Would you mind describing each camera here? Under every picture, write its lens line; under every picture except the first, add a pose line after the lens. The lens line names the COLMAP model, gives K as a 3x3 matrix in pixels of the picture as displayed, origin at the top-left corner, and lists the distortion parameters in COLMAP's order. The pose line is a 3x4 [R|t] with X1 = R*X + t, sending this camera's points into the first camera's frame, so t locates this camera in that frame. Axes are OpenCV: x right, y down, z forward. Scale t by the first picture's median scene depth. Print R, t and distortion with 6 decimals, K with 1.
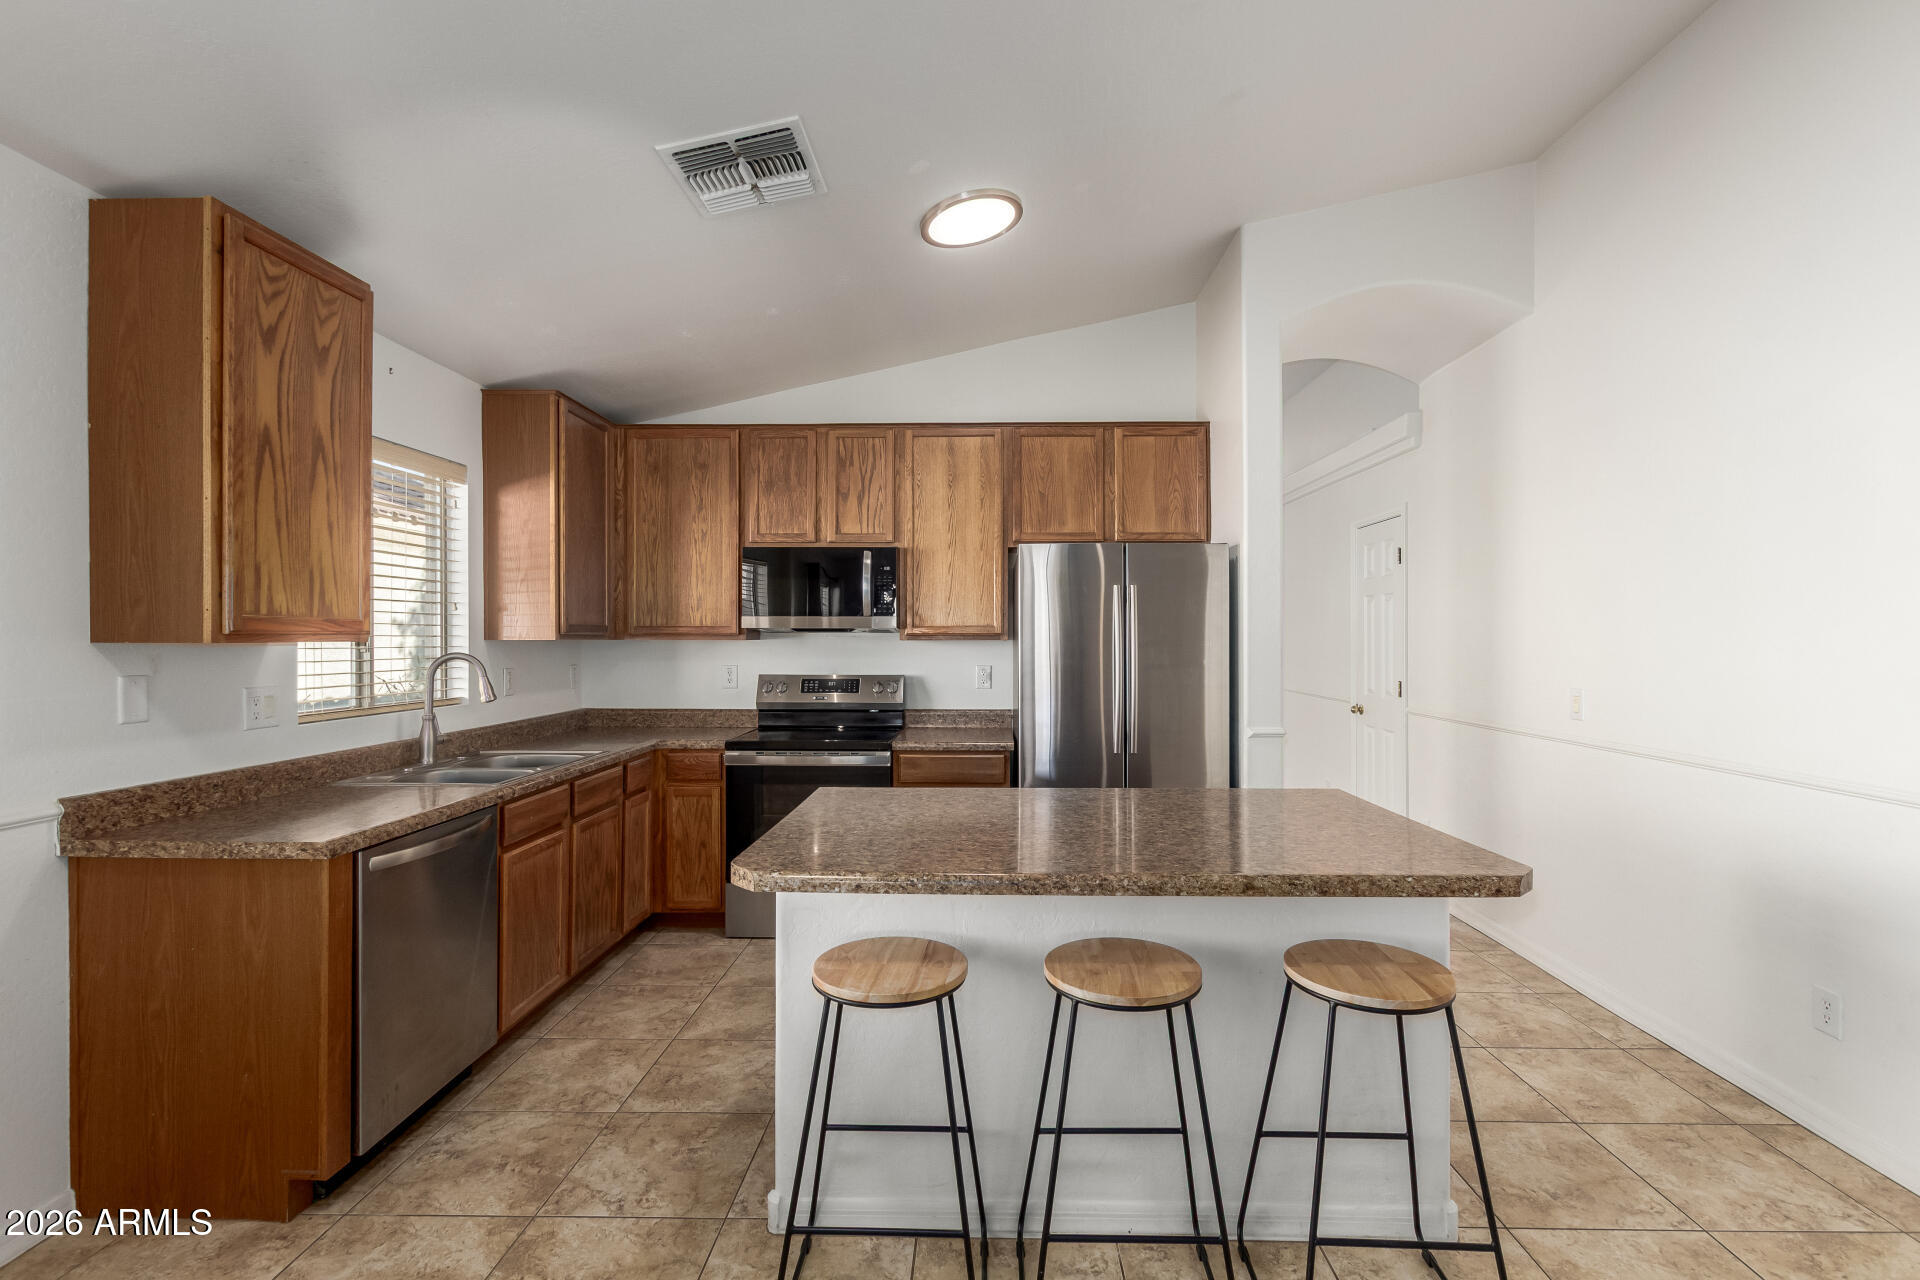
lens RADIAL K [[903.5, 0, 982.6], [0, 903.5, 636.9], [0, 0, 1]] dist [0.011180, -0.000642]
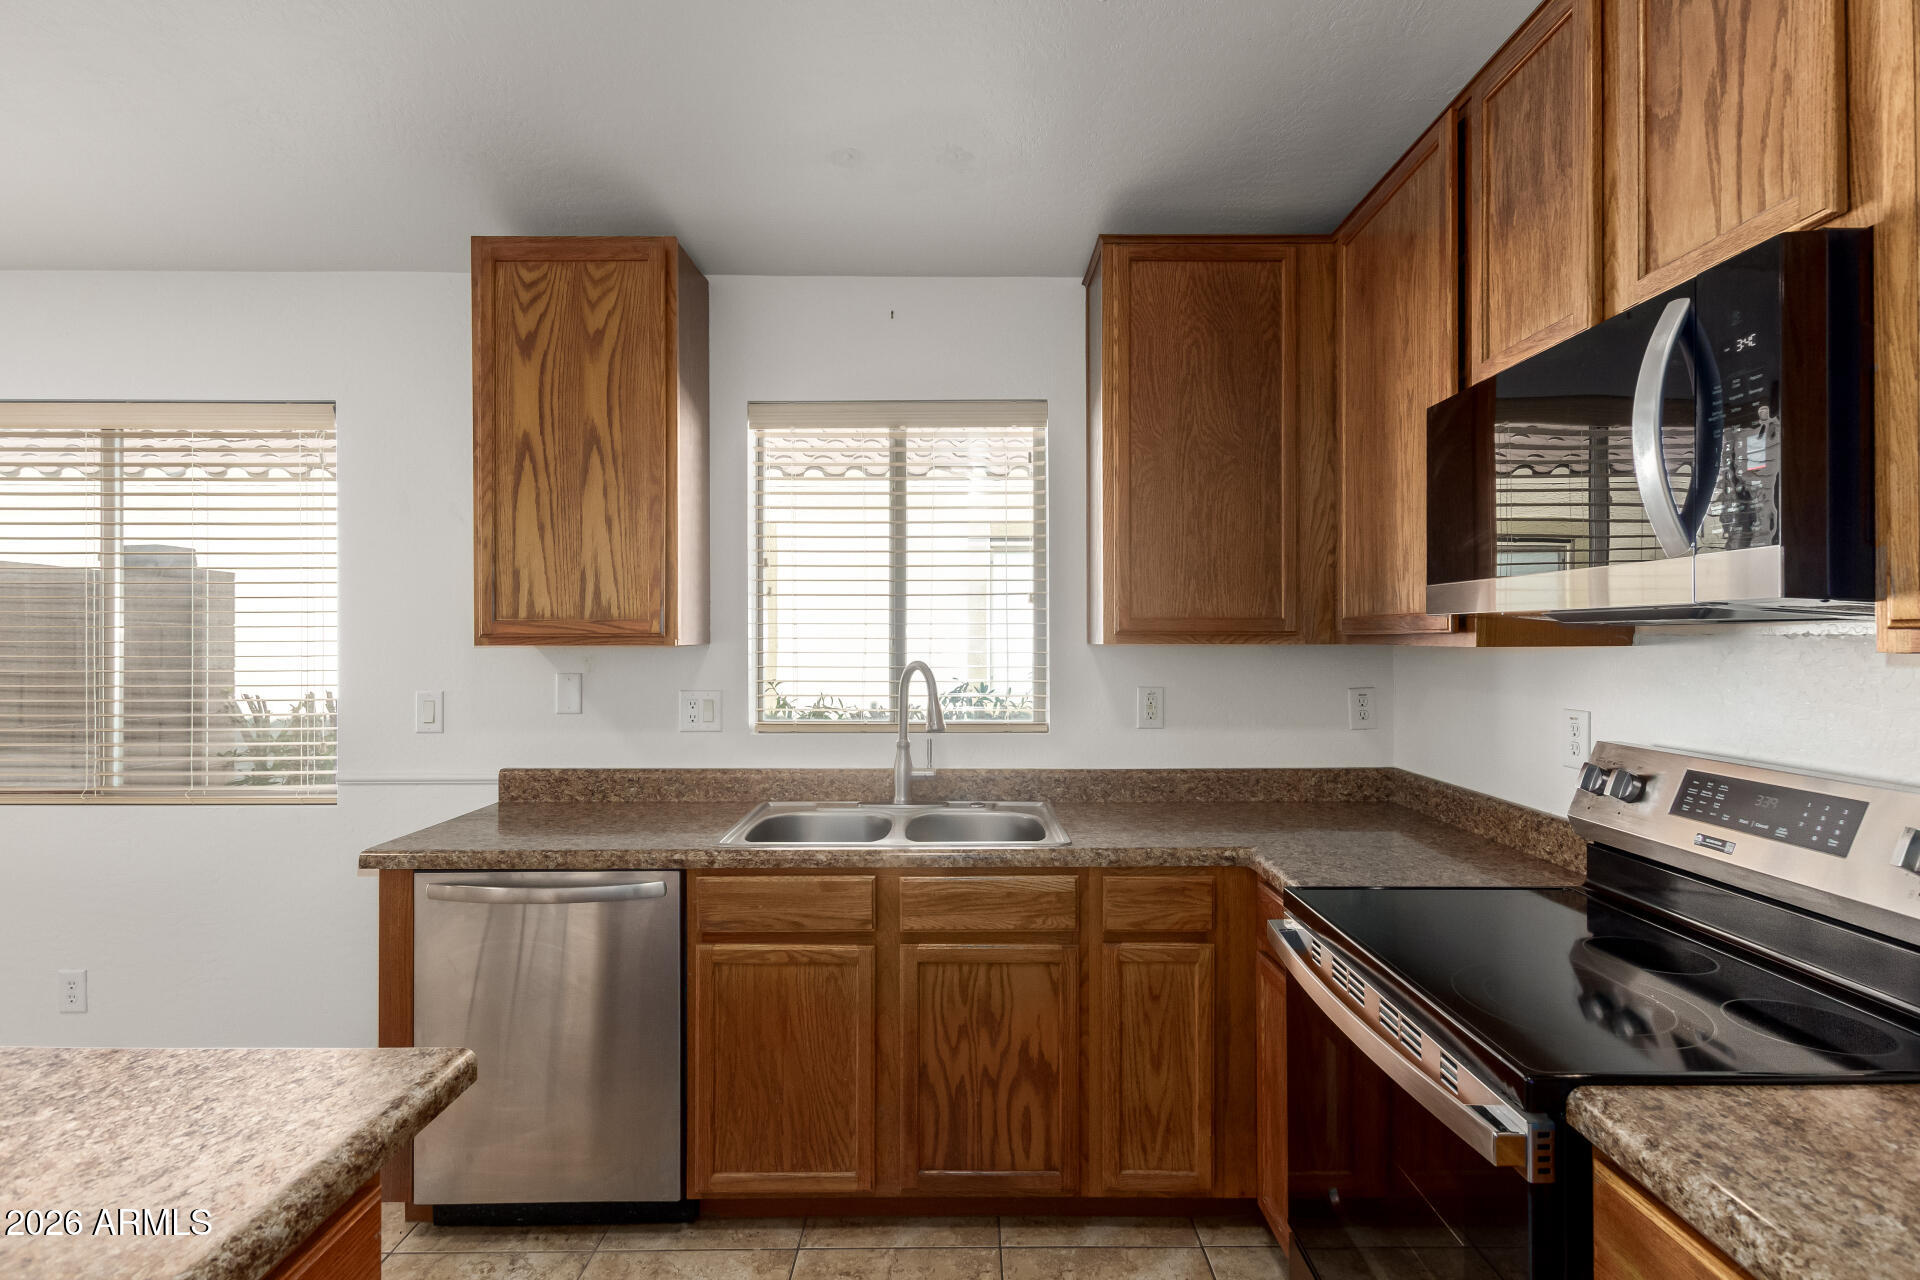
lens RADIAL K [[903.5, 0, 974.2], [0, 903.5, 639.5], [0, 0, 1]] dist [0.011180, -0.000642]
pose [[0.011517, -0.001152, -0.999933, 0.146599], [0.000782, 0.999999, -0.001143, 0.000510], [0.999933, -0.000769, 0.011518, 0.942910]]
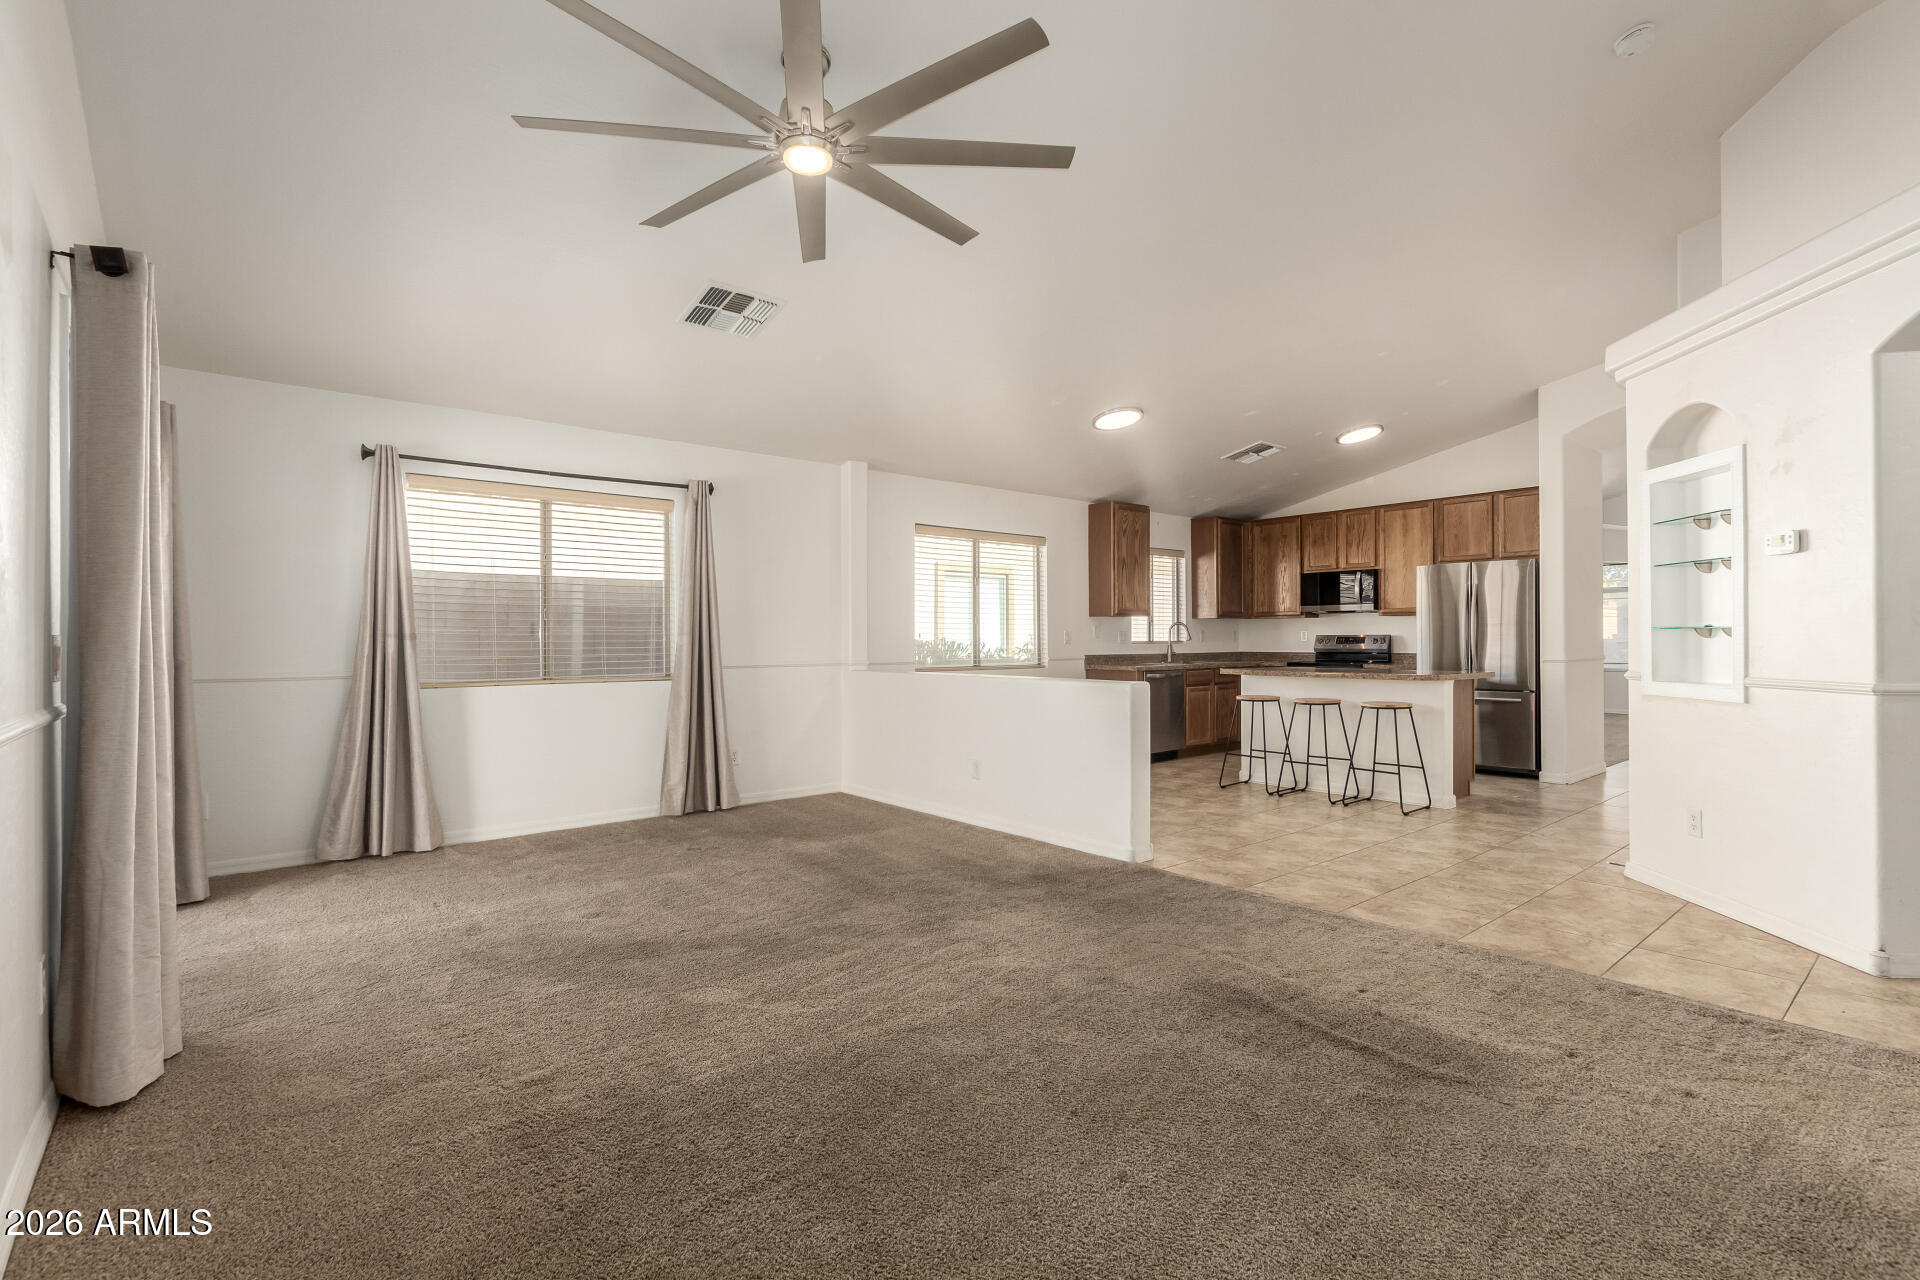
lens RADIAL K [[903.5, 0, 947.2], [0, 903.5, 640.9], [0, 0, 1]] dist [0.011180, -0.000642]
pose [[0.652940, -0.001852, -0.757407, 0.949059], [0.006768, 0.999971, 0.003389, 0.054633], [0.757379, -0.007340, 0.652934, -1.206685]]
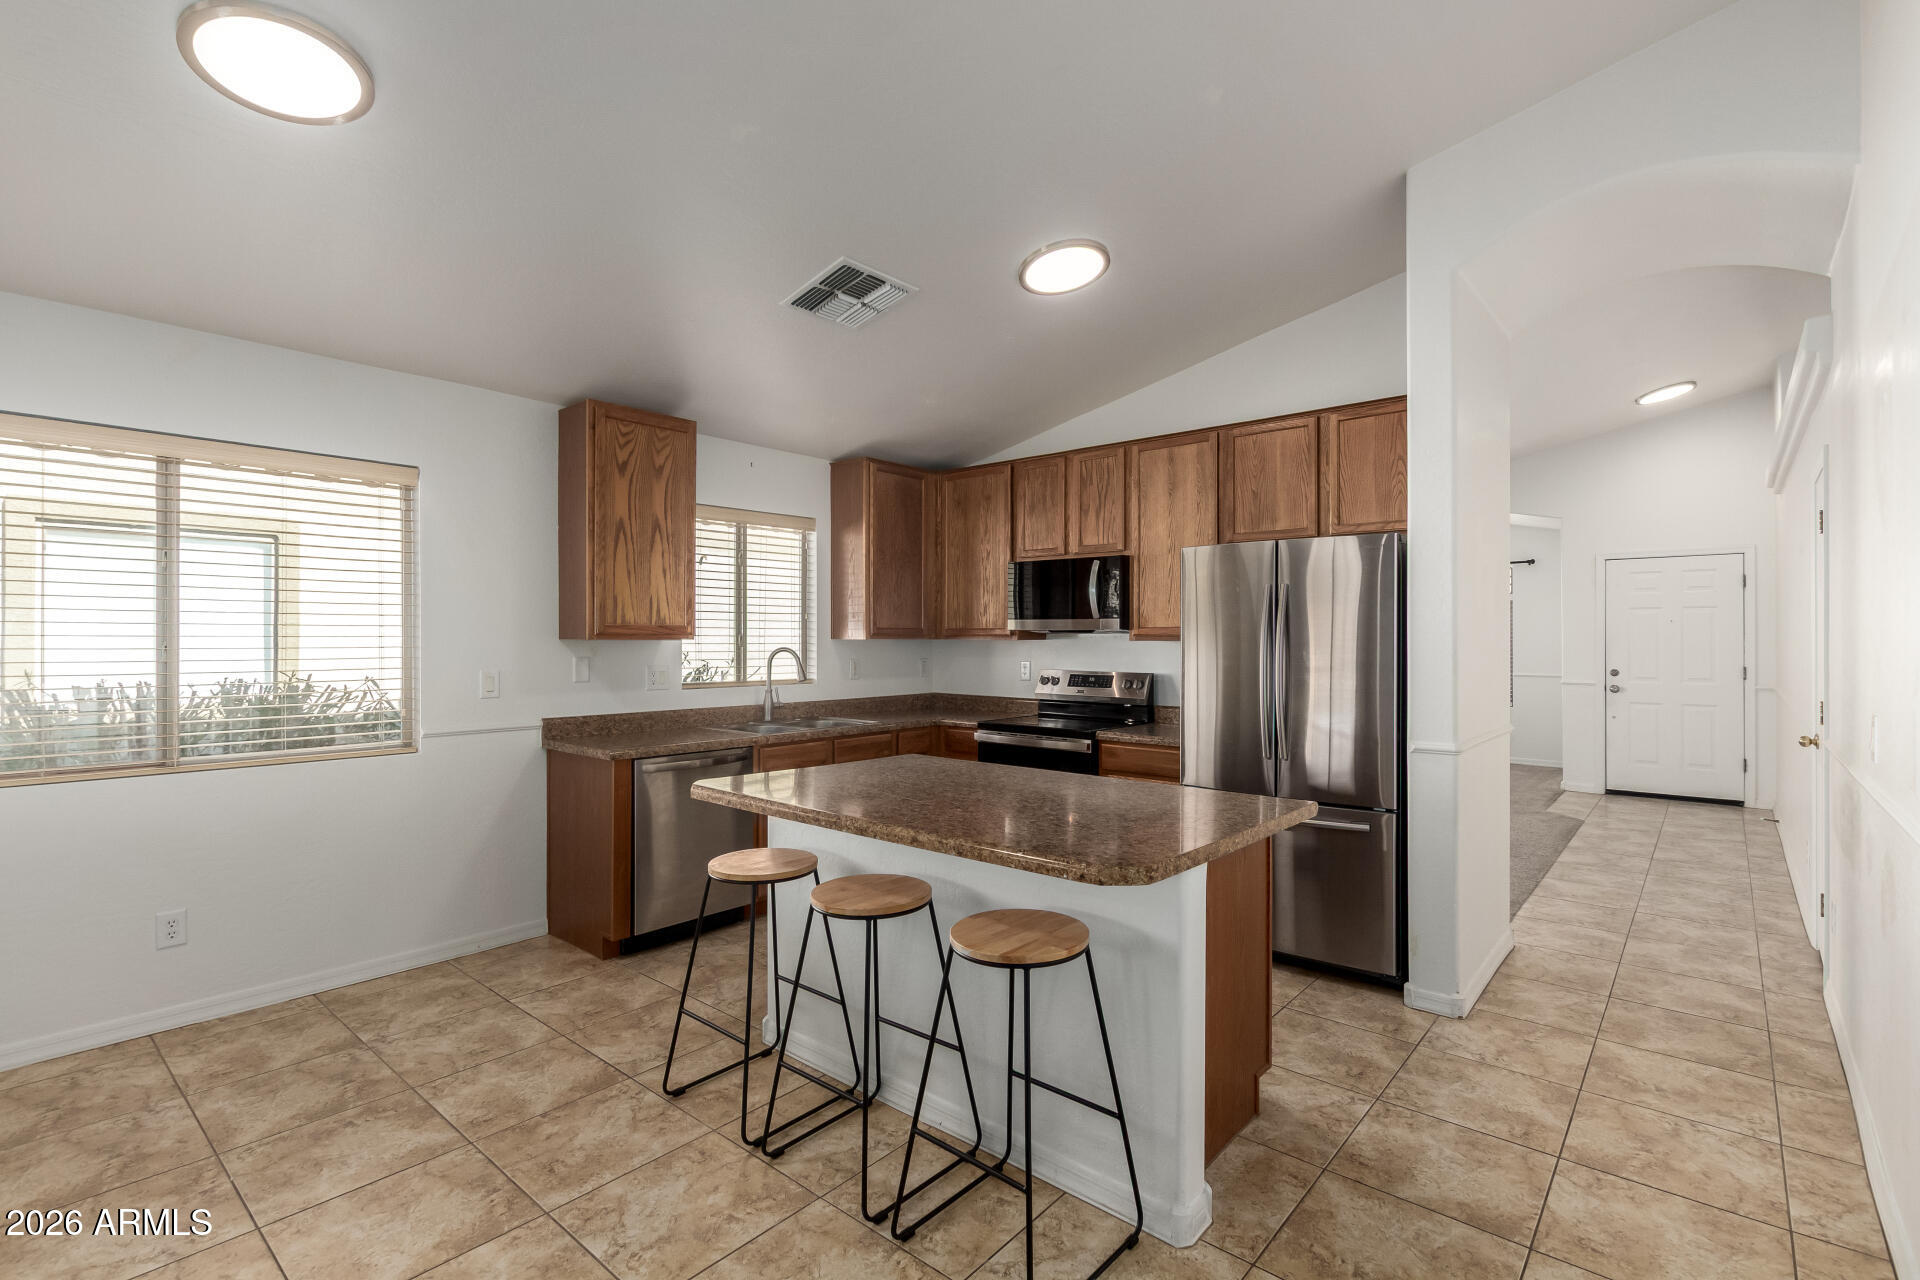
lens RADIAL K [[903.5, 0, 968.2], [0, 903.5, 635.1], [0, 0, 1]] dist [0.011180, -0.000642]
pose [[0.766023, -0.001290, -0.642812, 0.550552], [-0.000987, 0.999994, -0.003183, 0.001388], [0.642812, 0.003072, 0.766018, 0.051687]]
